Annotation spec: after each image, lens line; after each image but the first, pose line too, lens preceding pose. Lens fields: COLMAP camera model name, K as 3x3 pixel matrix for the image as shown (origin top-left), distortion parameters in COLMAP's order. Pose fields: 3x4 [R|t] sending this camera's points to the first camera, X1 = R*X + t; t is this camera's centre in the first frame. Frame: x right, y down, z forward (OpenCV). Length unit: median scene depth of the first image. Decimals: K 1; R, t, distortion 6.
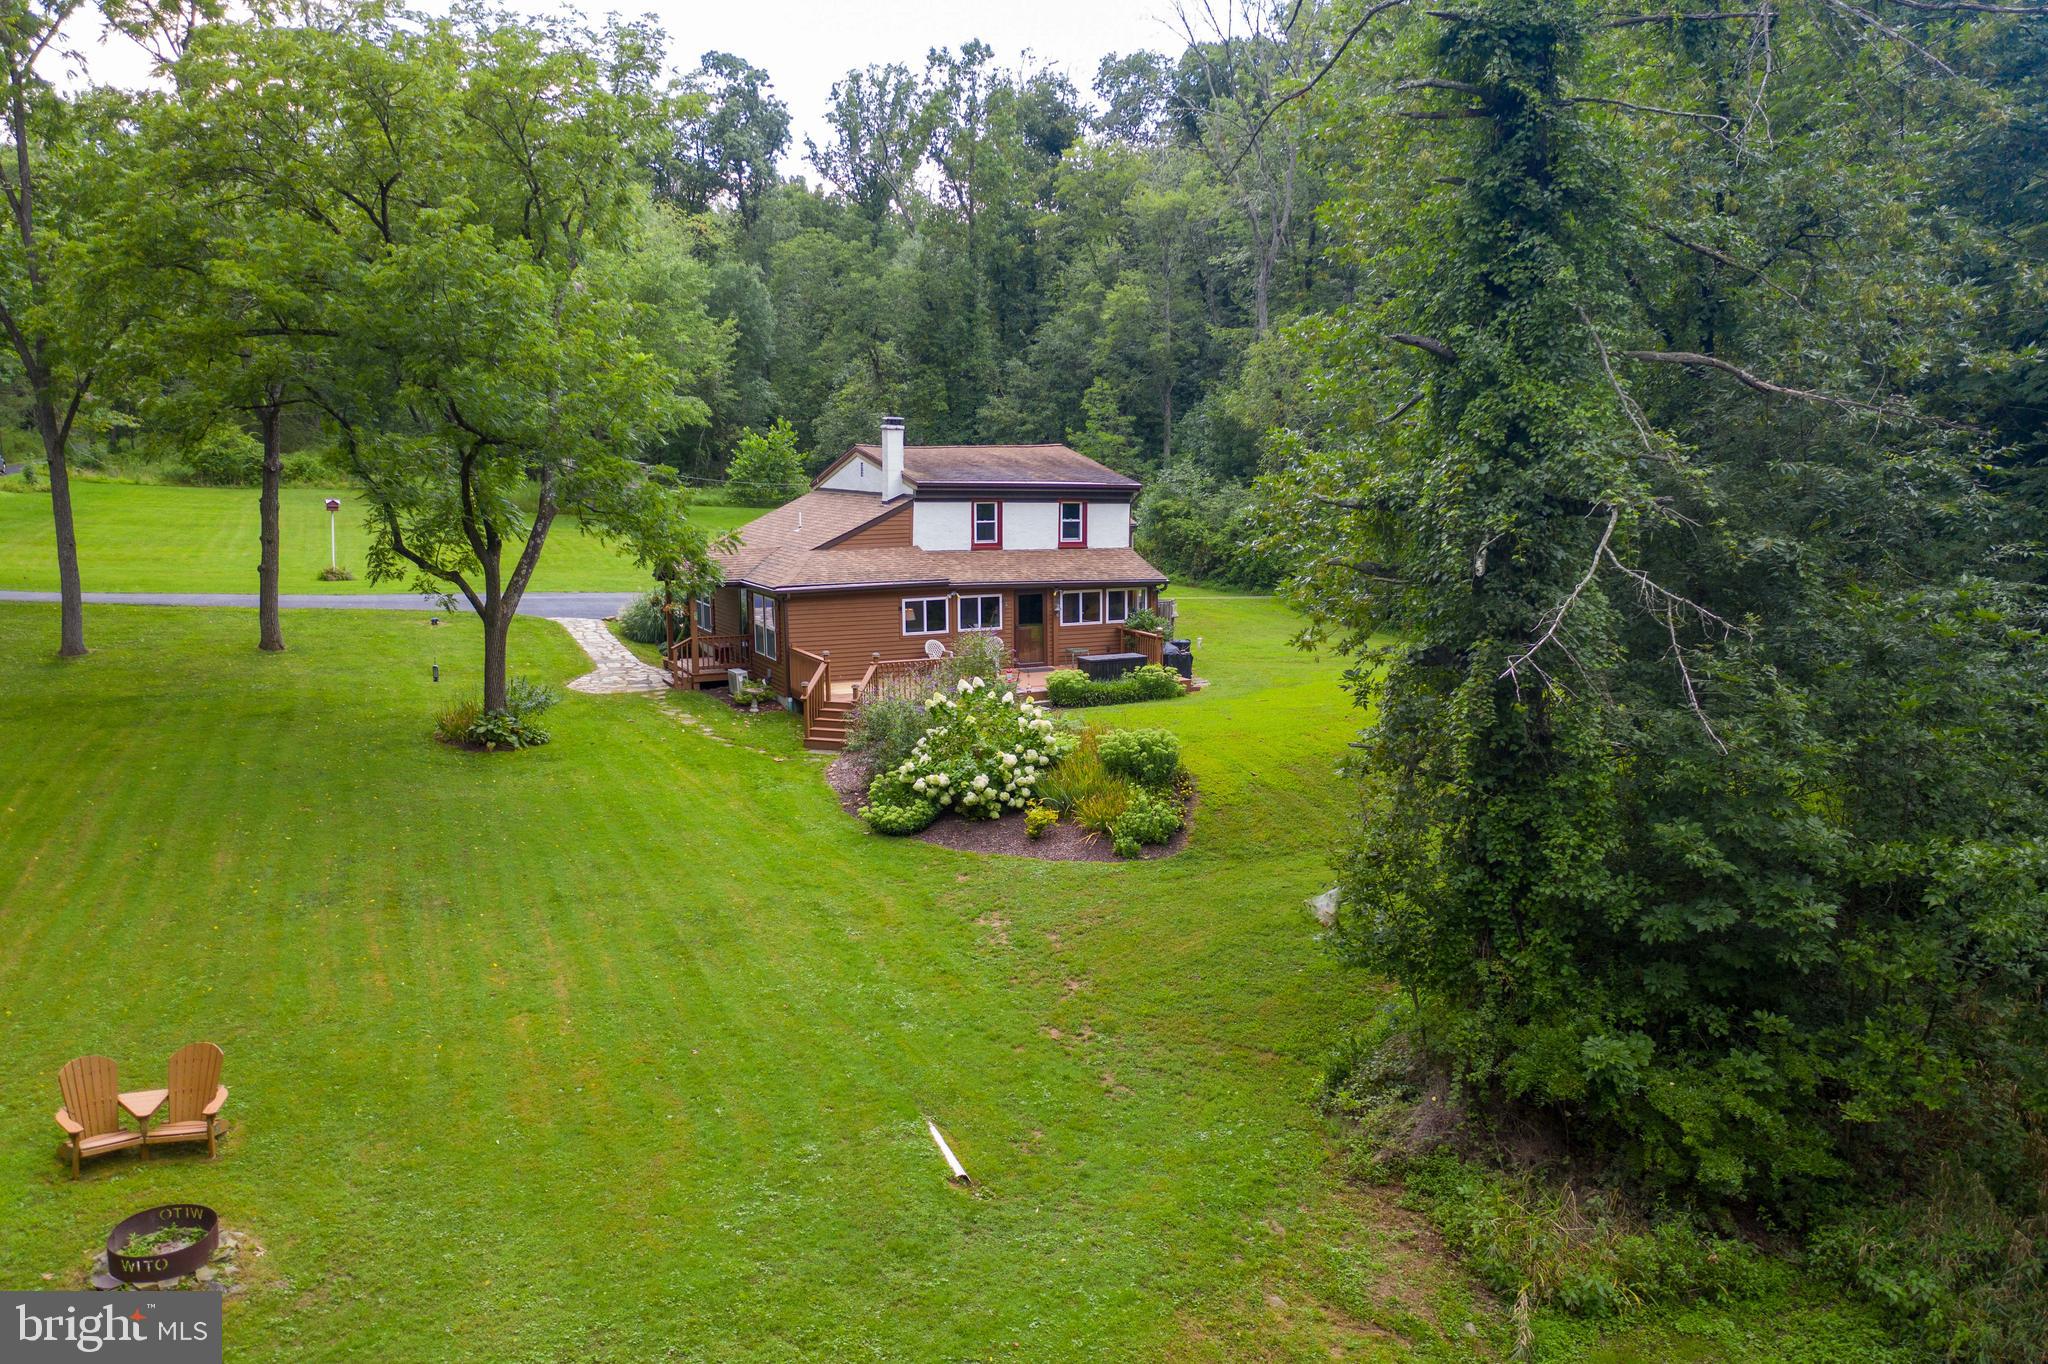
lens RADIAL K [[1648.8, 0, 1021.3], [0, 1648.8, 684.2], [0, 0, 1]] dist [0.000484, 0.015583]
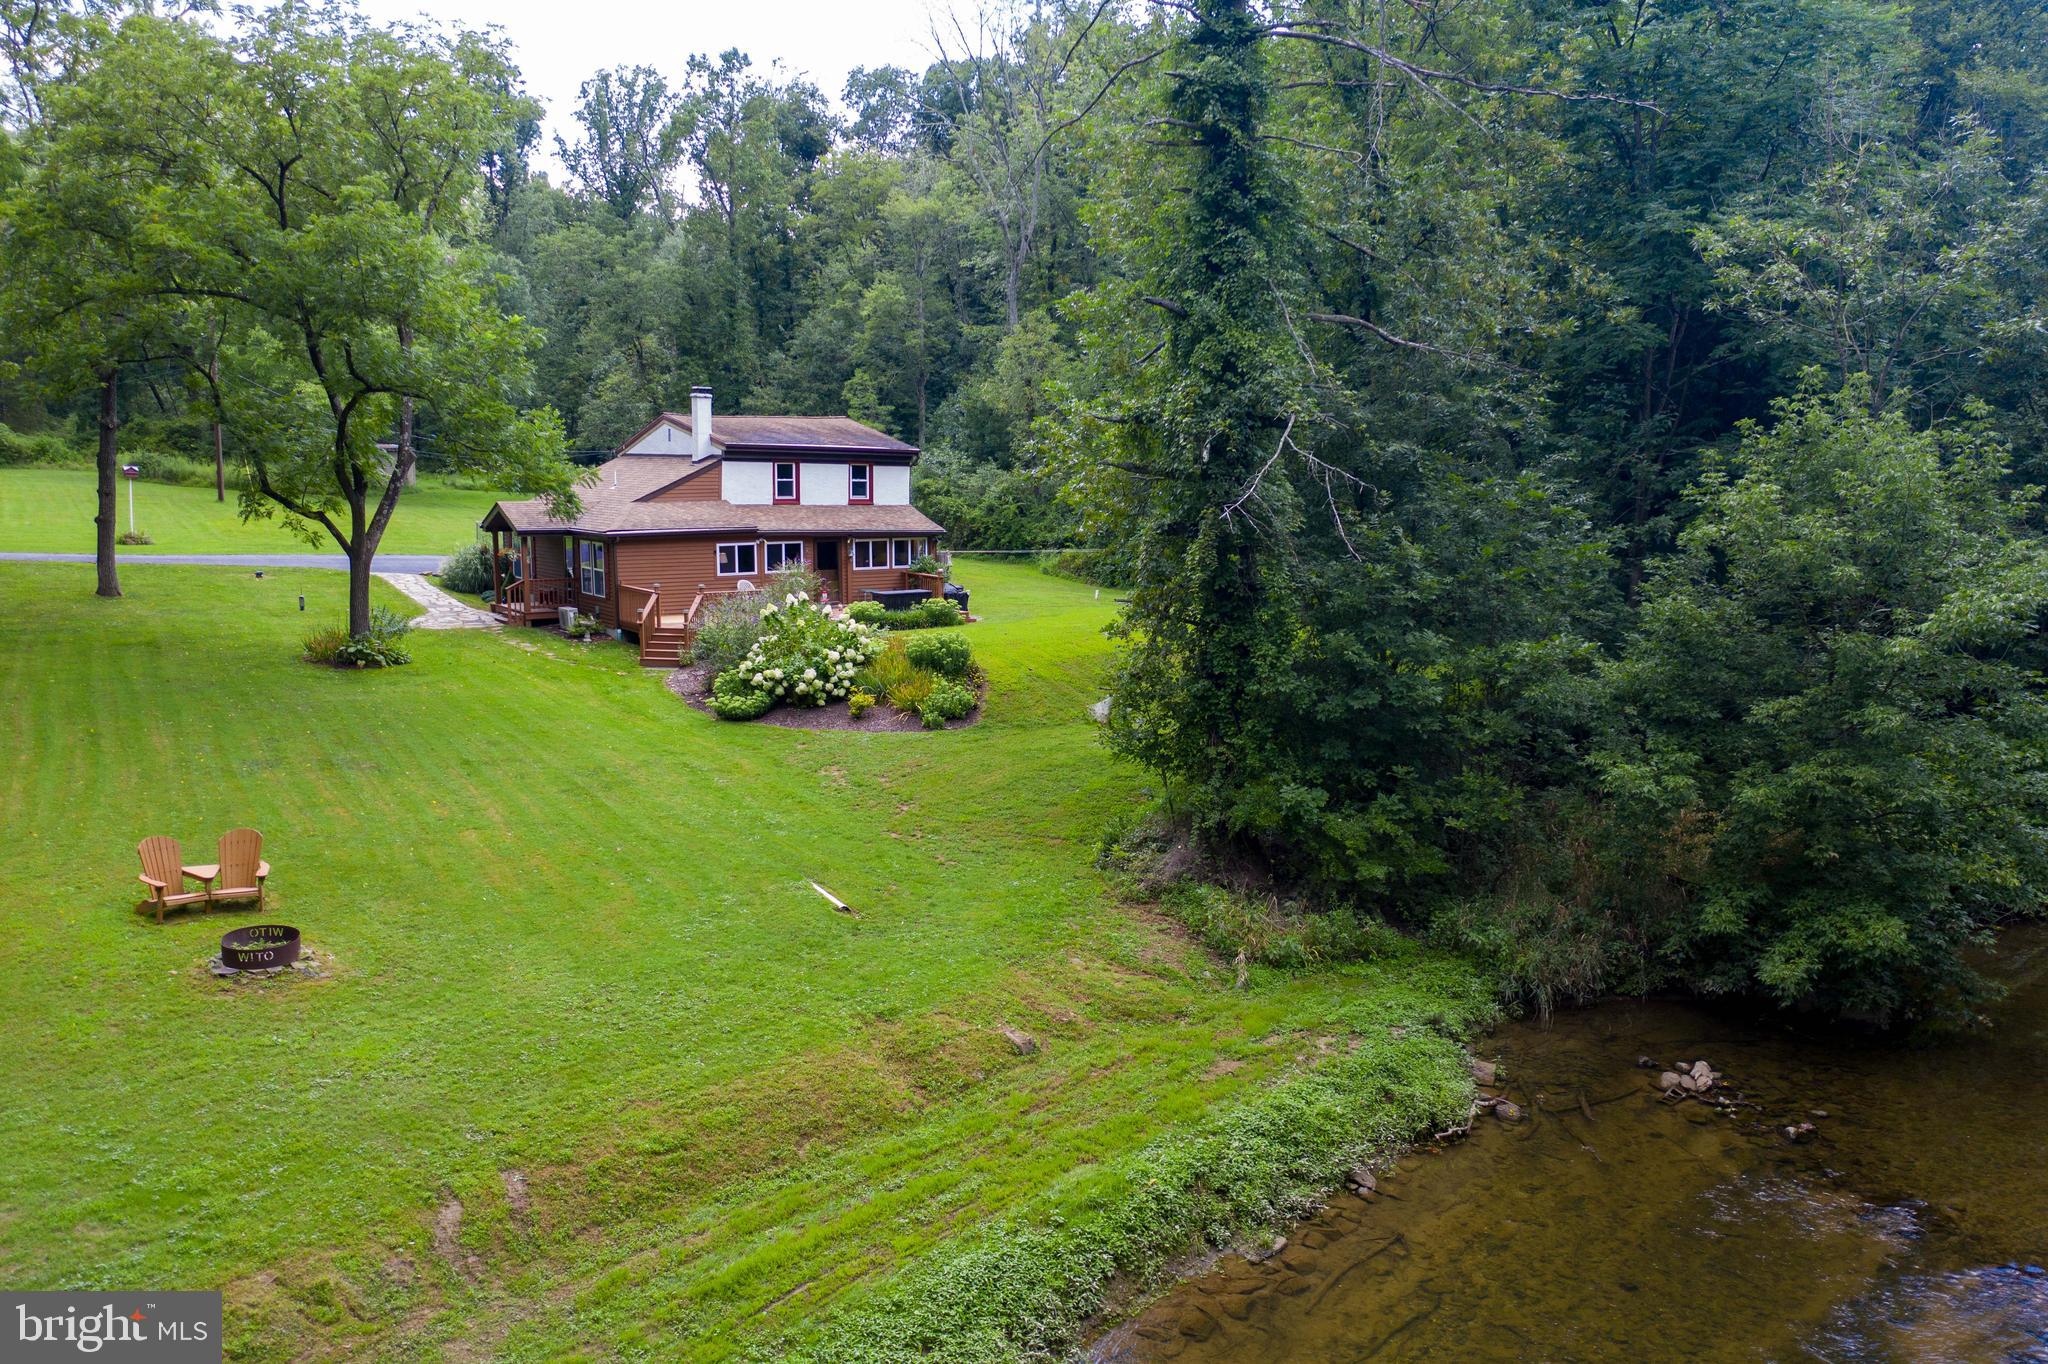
lens RADIAL K [[1648.8, 0, 1030.2], [0, 1648.8, 683.2], [0, 0, 1]] dist [0.000484, 0.015583]
pose [[0.986505, -0.014145, 0.163121, -0.081428], [0.015096, 0.999876, -0.004588, 0.095609], [-0.163036, 0.006989, 0.986595, -0.290364]]
